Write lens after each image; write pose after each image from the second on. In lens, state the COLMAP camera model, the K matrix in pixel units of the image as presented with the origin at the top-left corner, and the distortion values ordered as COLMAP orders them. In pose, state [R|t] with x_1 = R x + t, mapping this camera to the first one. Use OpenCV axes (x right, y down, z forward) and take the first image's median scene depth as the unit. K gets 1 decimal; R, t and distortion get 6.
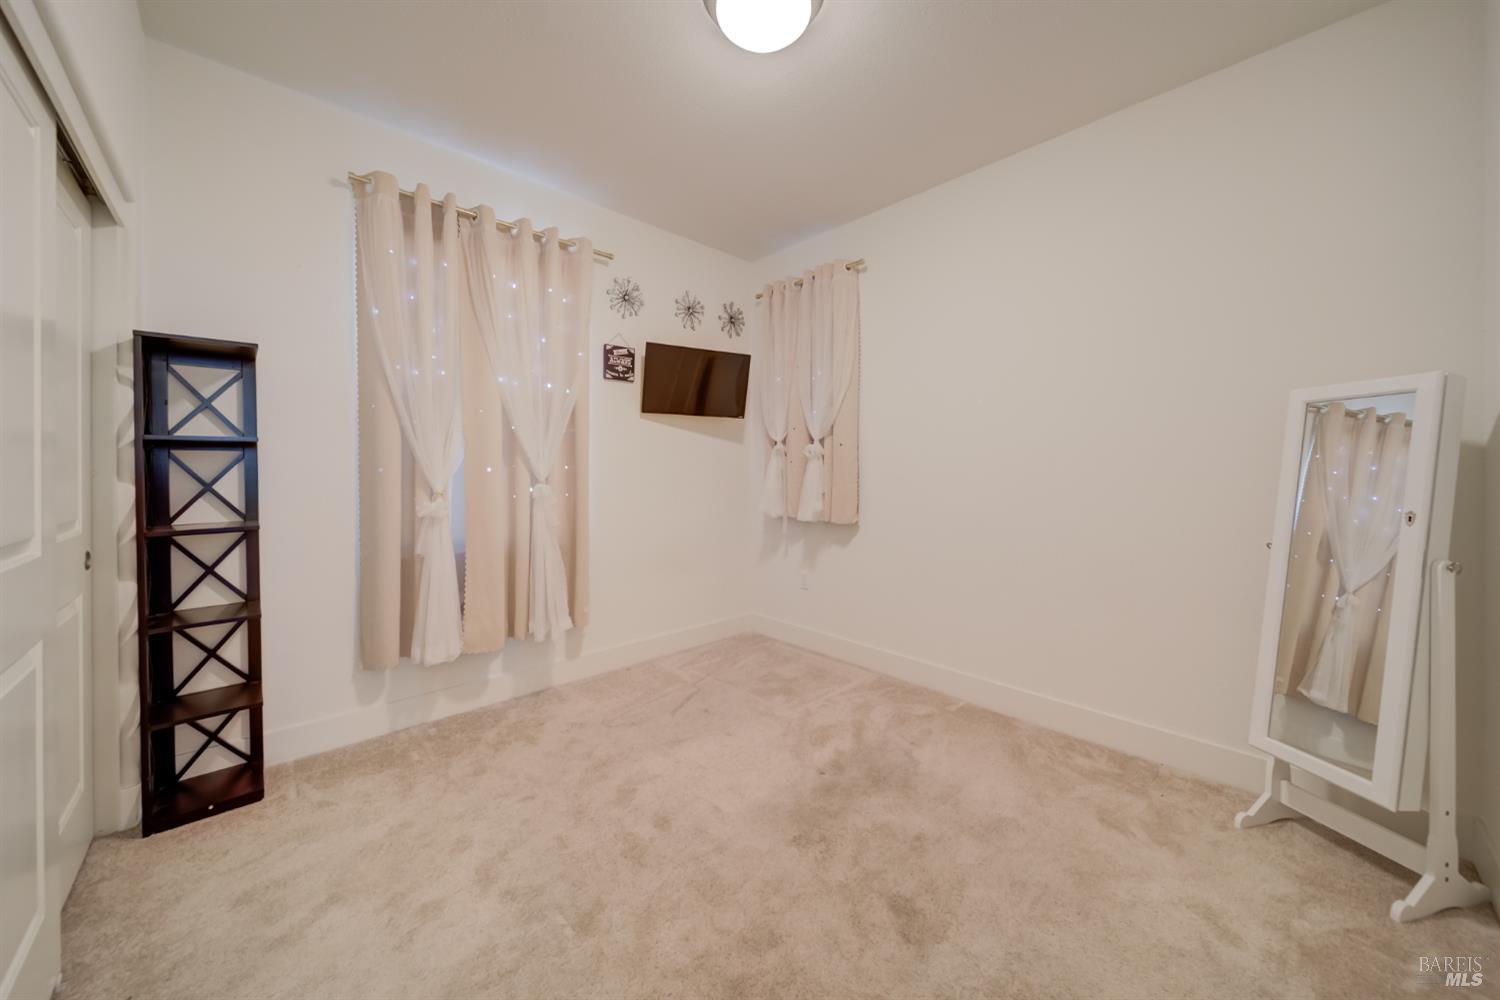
lens RADIAL K [[531.9, 0, 772.1], [0, 531.9, 474.1], [0, 0, 1]] dist [-0.000312, -0.000082]
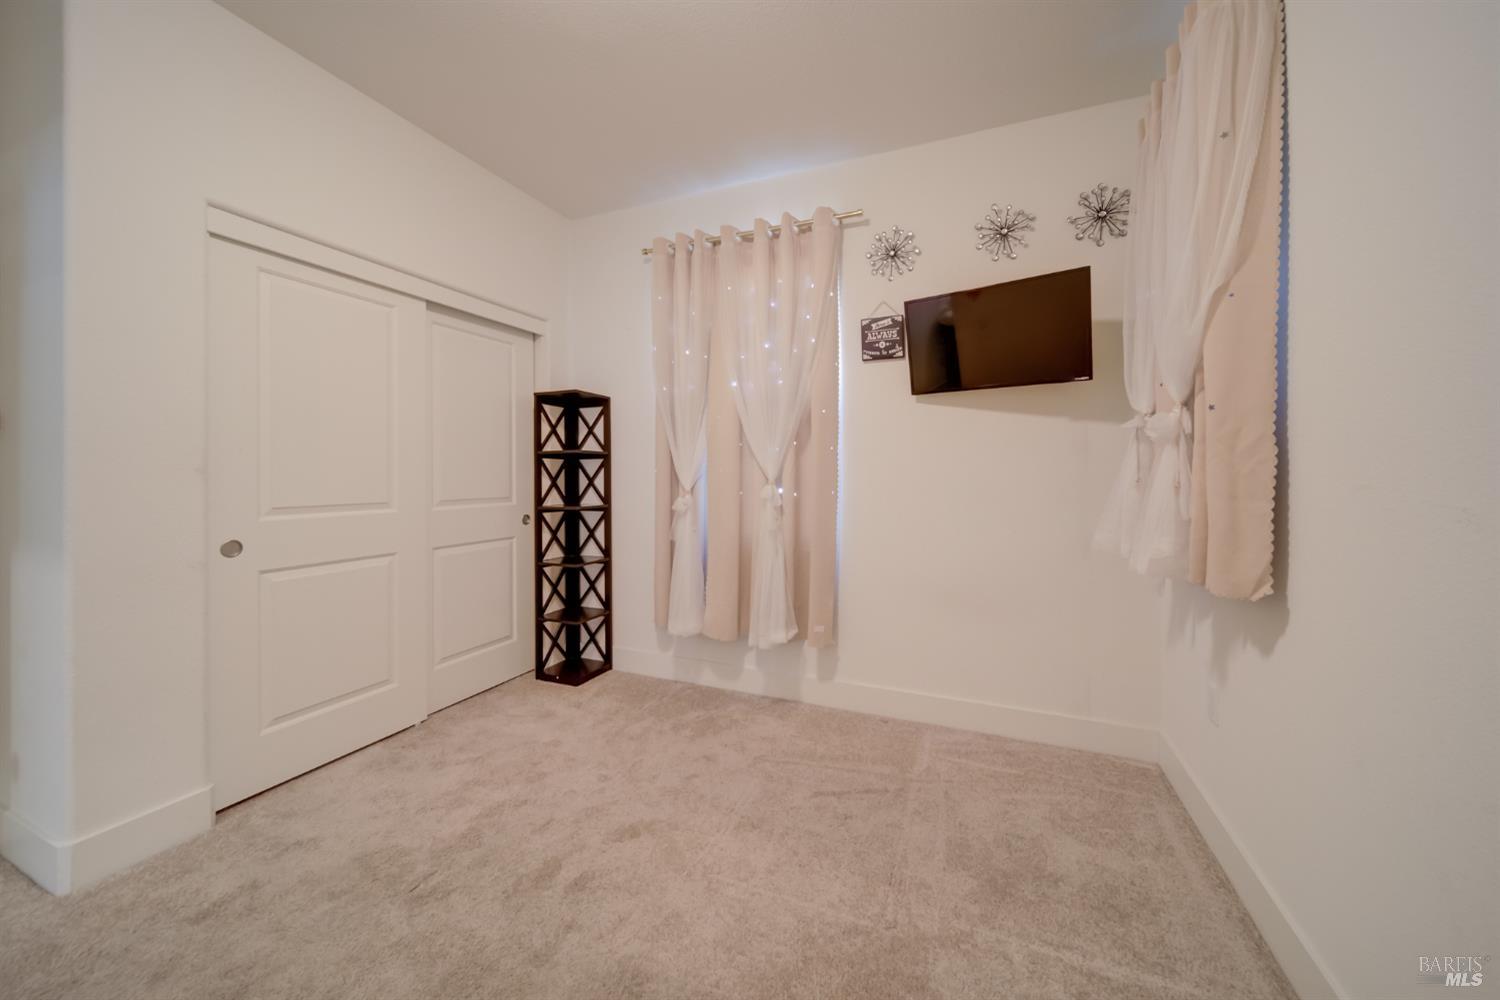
lens RADIAL K [[531.9, 0, 772.1], [0, 531.9, 474.1], [0, 0, 1]] dist [-0.000312, -0.000082]
pose [[0.396486, 0.000591, -0.918041, 0.448314], [-0.005709, 0.999982, -0.001822, 0.000751], [0.918023, 0.005964, 0.396482, 0.606029]]
